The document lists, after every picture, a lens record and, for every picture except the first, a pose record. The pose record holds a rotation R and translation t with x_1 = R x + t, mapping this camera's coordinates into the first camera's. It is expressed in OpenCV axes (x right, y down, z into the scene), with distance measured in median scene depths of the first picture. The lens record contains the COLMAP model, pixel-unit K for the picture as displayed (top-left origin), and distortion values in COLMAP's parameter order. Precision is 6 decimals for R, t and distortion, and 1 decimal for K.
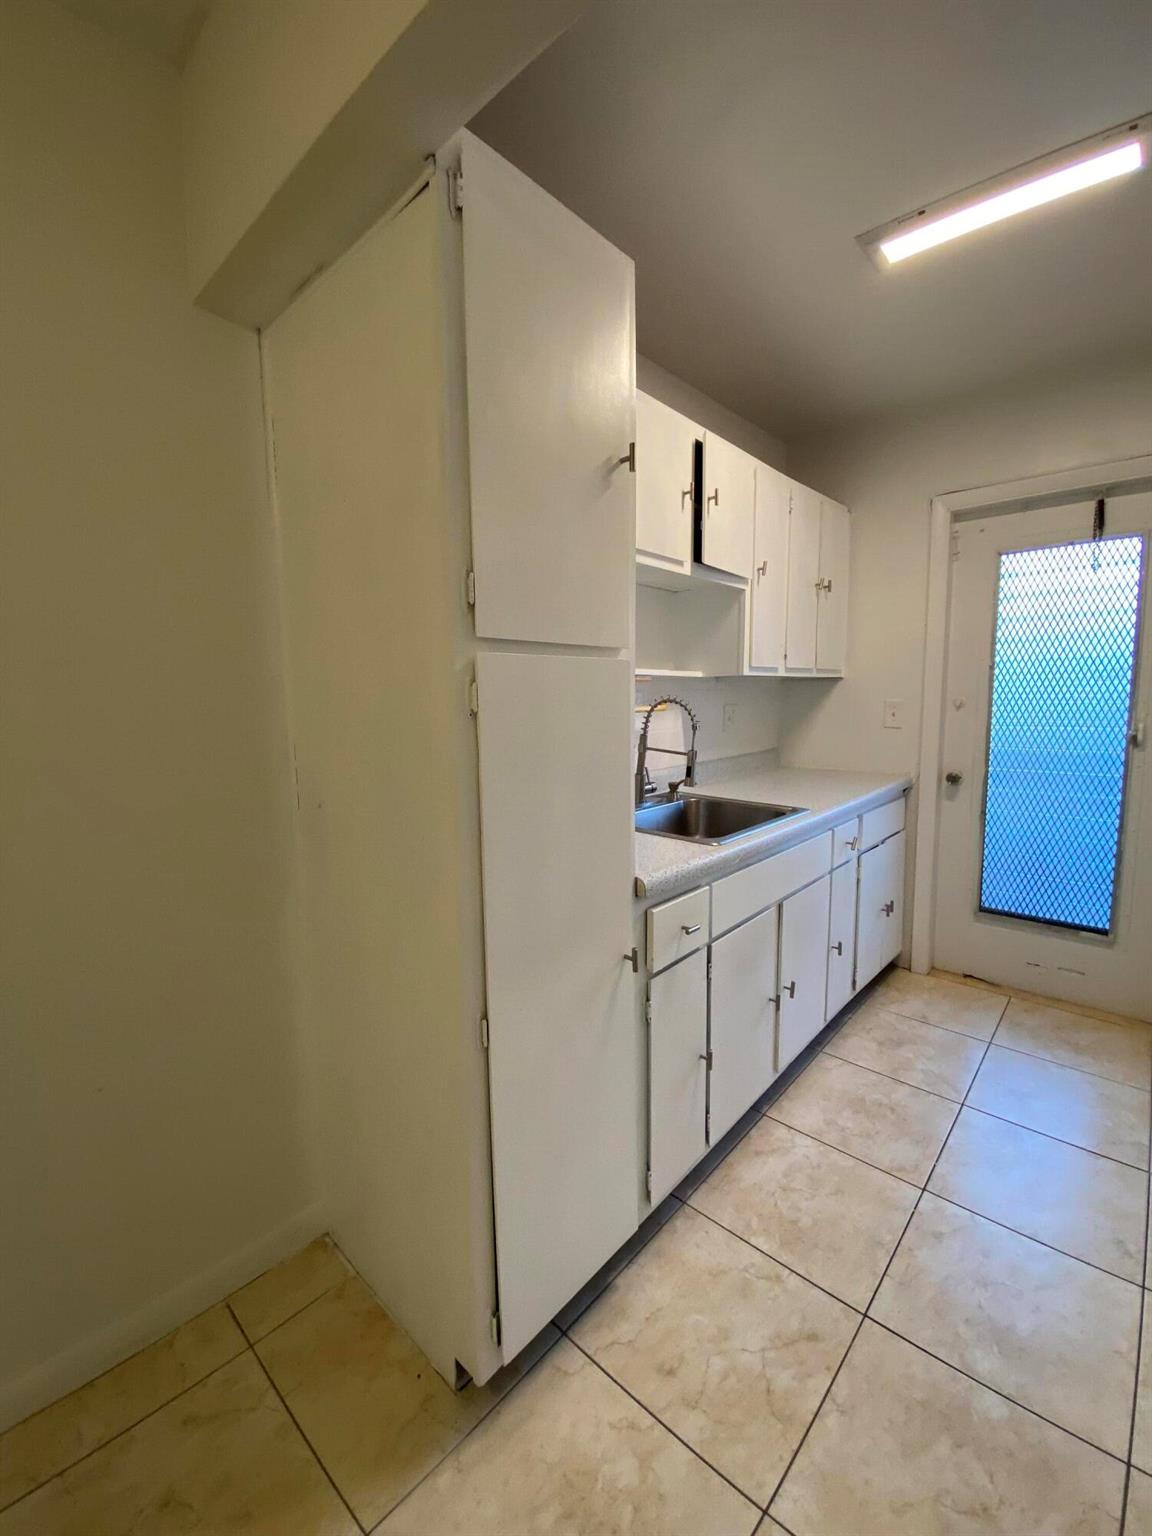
lens RADIAL K [[621.2, 0, 573.2], [0, 621.2, 761.6], [0, 0, 1]] dist [0.027705, -0.023943]
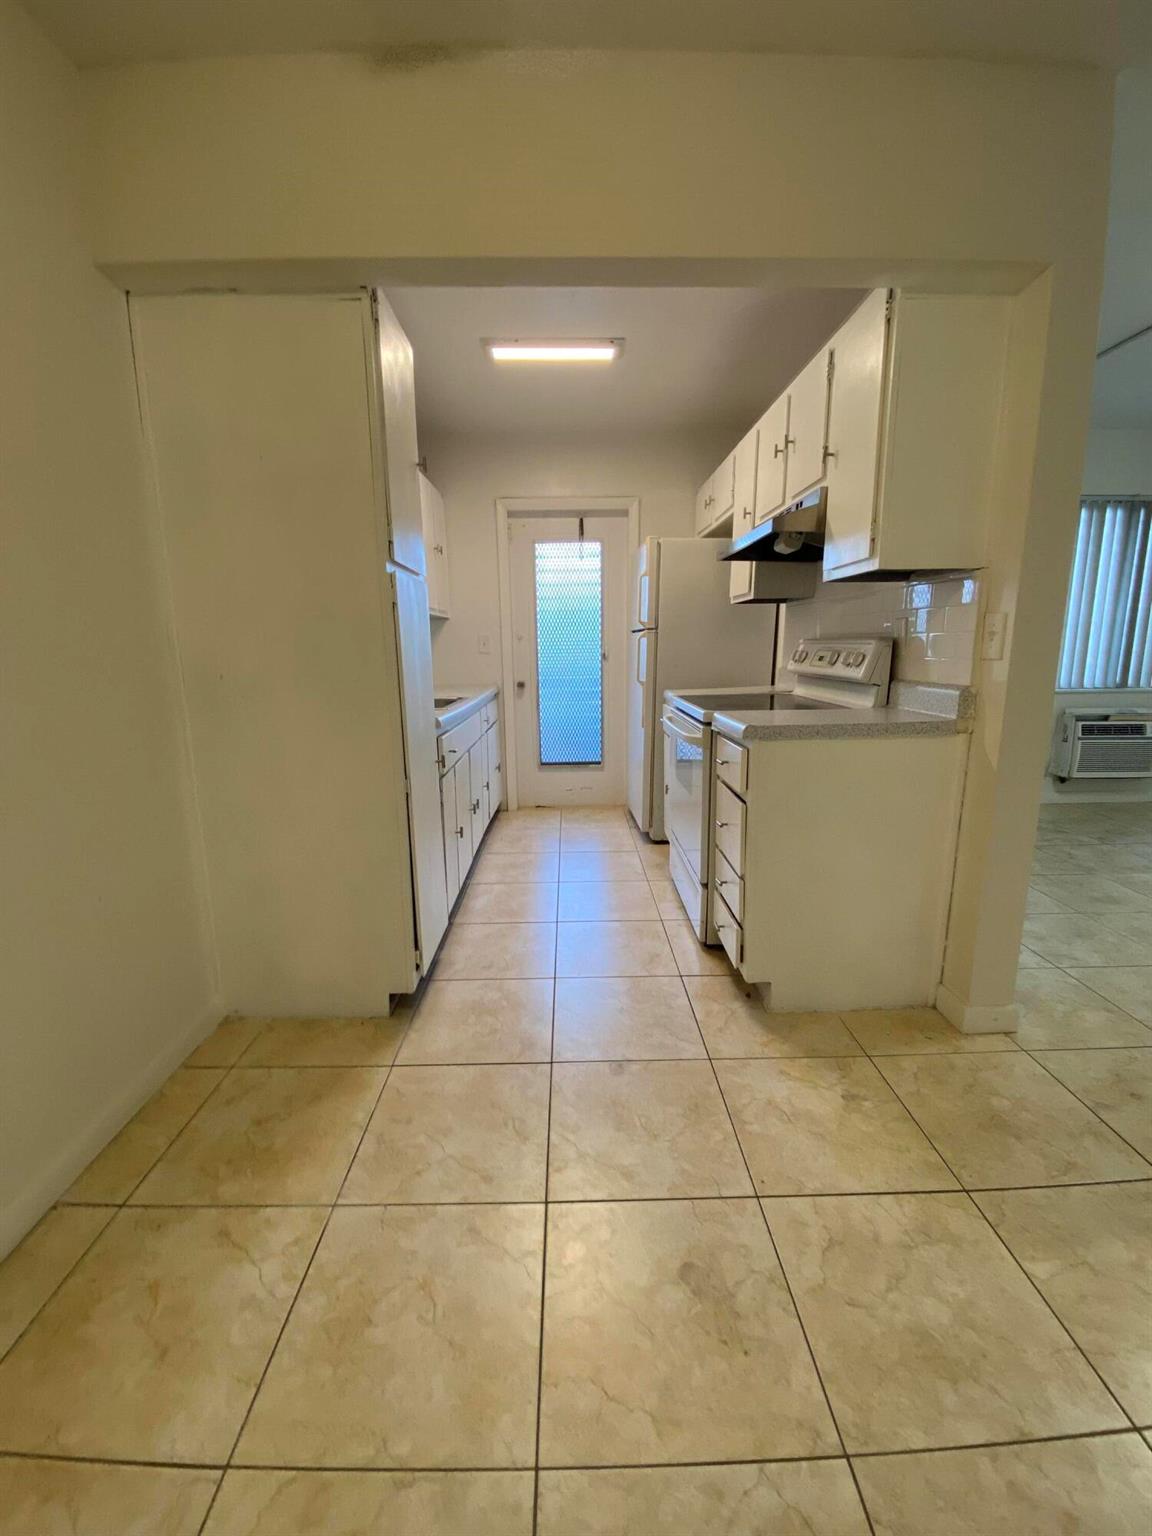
lens RADIAL K [[621.2, 0, 573.2], [0, 621.2, 761.6], [0, 0, 1]] dist [0.027705, -0.023943]
pose [[0.729694, -0.117132, 0.673666, -0.431885], [0.077104, 0.993030, 0.089144, 0.103146], [-0.679412, -0.013106, 0.733640, -0.279710]]
